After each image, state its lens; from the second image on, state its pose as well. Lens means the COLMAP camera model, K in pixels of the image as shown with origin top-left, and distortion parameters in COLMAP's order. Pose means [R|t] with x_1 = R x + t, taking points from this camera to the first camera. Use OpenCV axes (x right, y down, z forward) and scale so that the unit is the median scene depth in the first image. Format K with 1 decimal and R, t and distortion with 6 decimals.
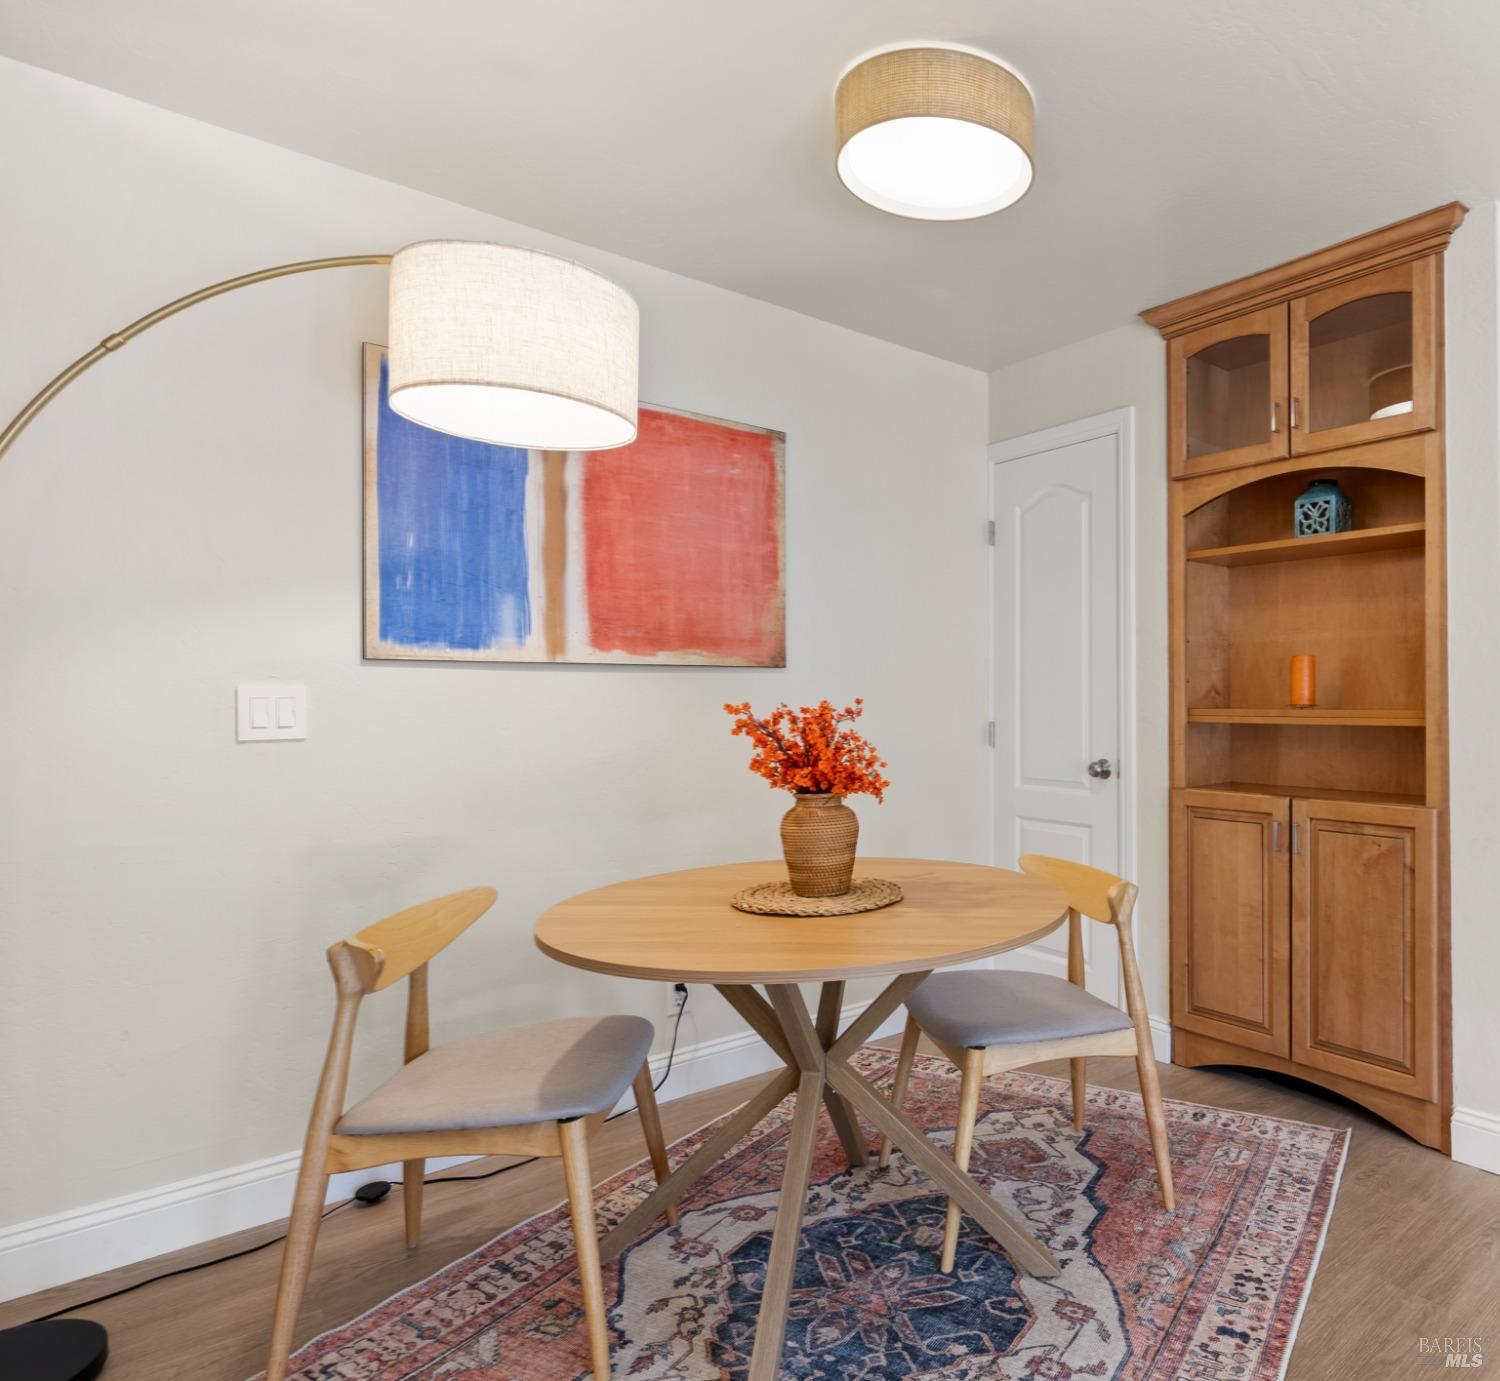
lens RADIAL K [[965.7, 0, 1032.6], [0, 965.7, 694.9], [0, 0, 1]] dist [-0.006614, -0.000149]
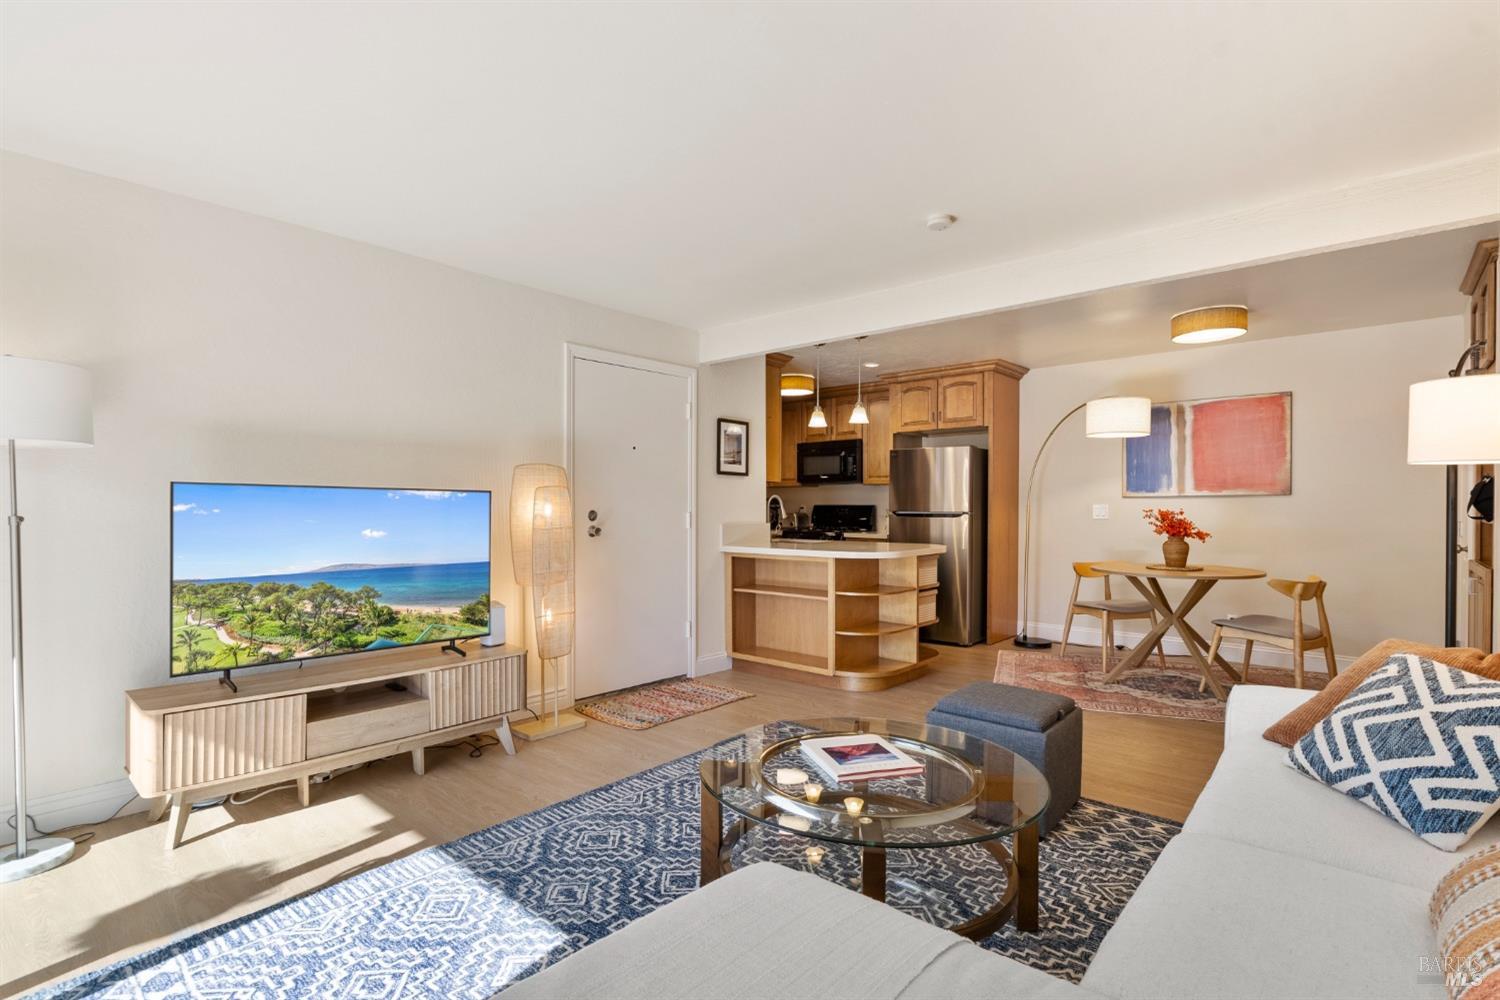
lens RADIAL K [[706.0, 0, 741.7], [0, 706.0, 512.2], [0, 0, 1]] dist [-0.005644, -0.000202]
pose [[0.059139, 0.005820, -0.998233, 1.507488], [0.005335, 0.999967, 0.006146, -0.004075], [0.998235, -0.005689, 0.059106, -0.449853]]
